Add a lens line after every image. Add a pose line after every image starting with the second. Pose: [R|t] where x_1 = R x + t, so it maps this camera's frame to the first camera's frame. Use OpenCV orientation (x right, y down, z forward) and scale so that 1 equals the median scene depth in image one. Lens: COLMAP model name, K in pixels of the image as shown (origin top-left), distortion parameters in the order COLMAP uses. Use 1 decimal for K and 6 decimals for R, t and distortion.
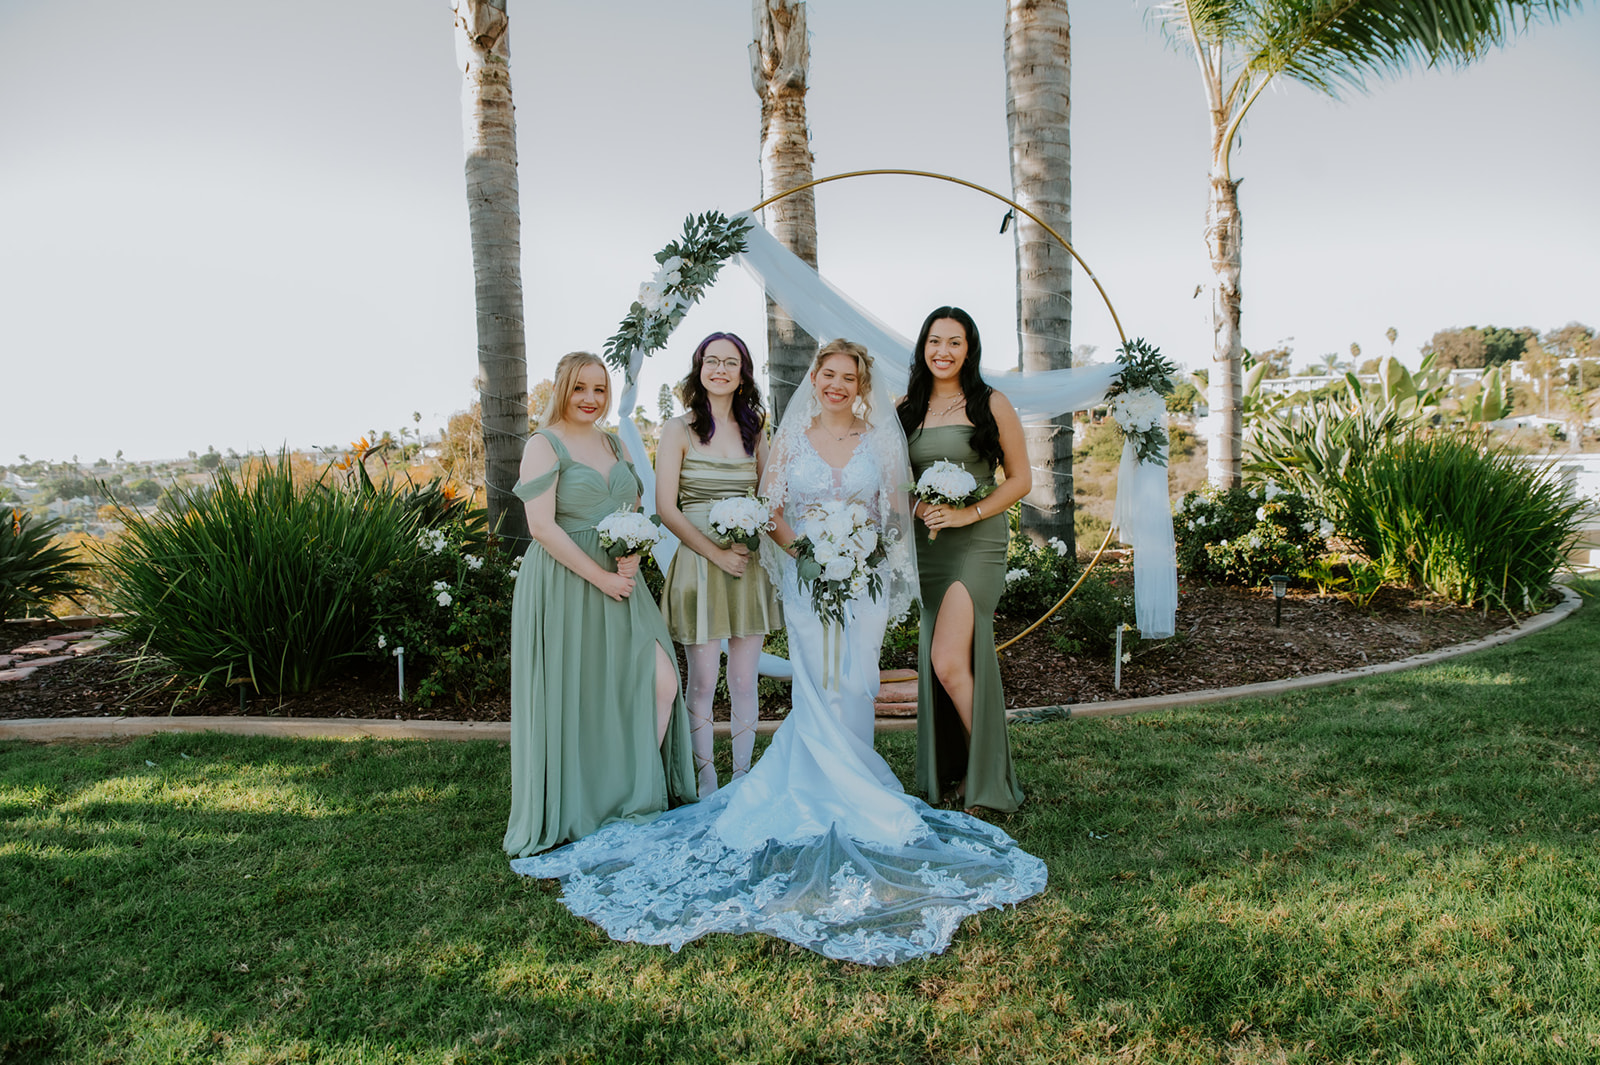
lens RADIAL K [[1142.4, 0, 779.9], [0, 1142.4, 539.2], [0, 0, 1]] dist [-0.090927, 0.041987]
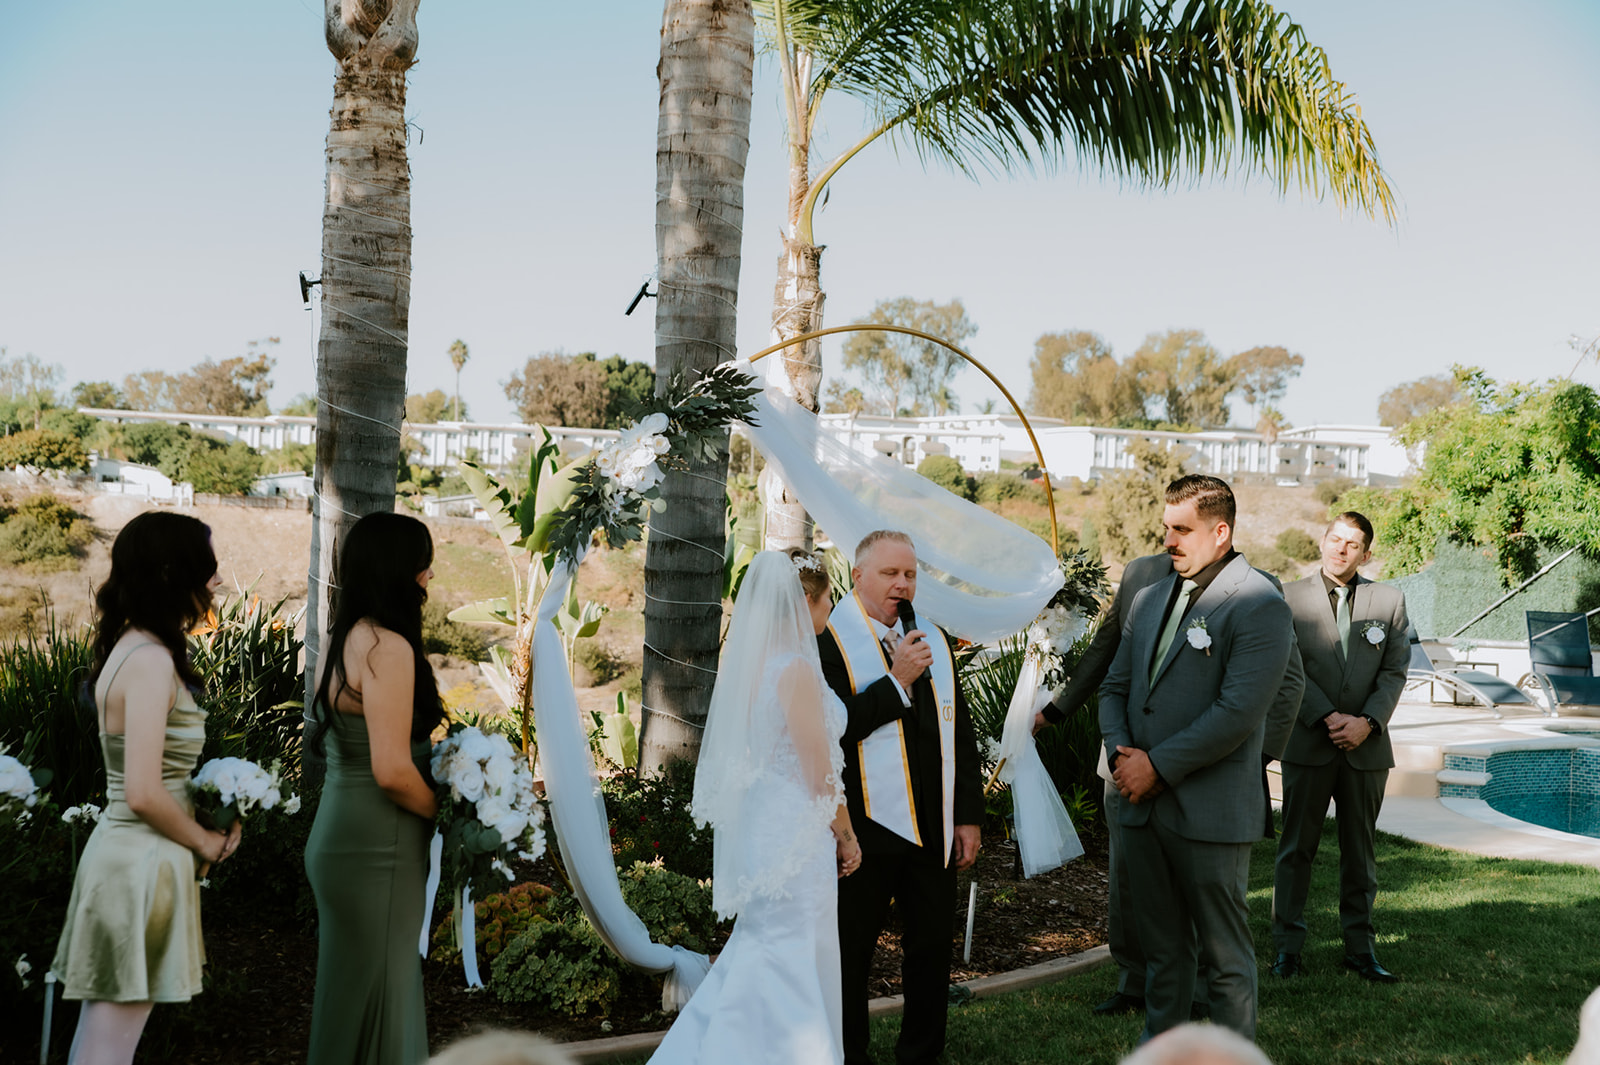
lens RADIAL K [[2311.7, 0, 871.2], [0, 2311.7, 539.4], [0, 0, 1]] dist [0.158596, 0.000000]
pose [[0.773657, 0.058590, 0.630890, -0.608597], [-0.007866, 0.996527, -0.082901, -0.022027], [-0.633556, 0.059174, 0.771431, -0.175132]]
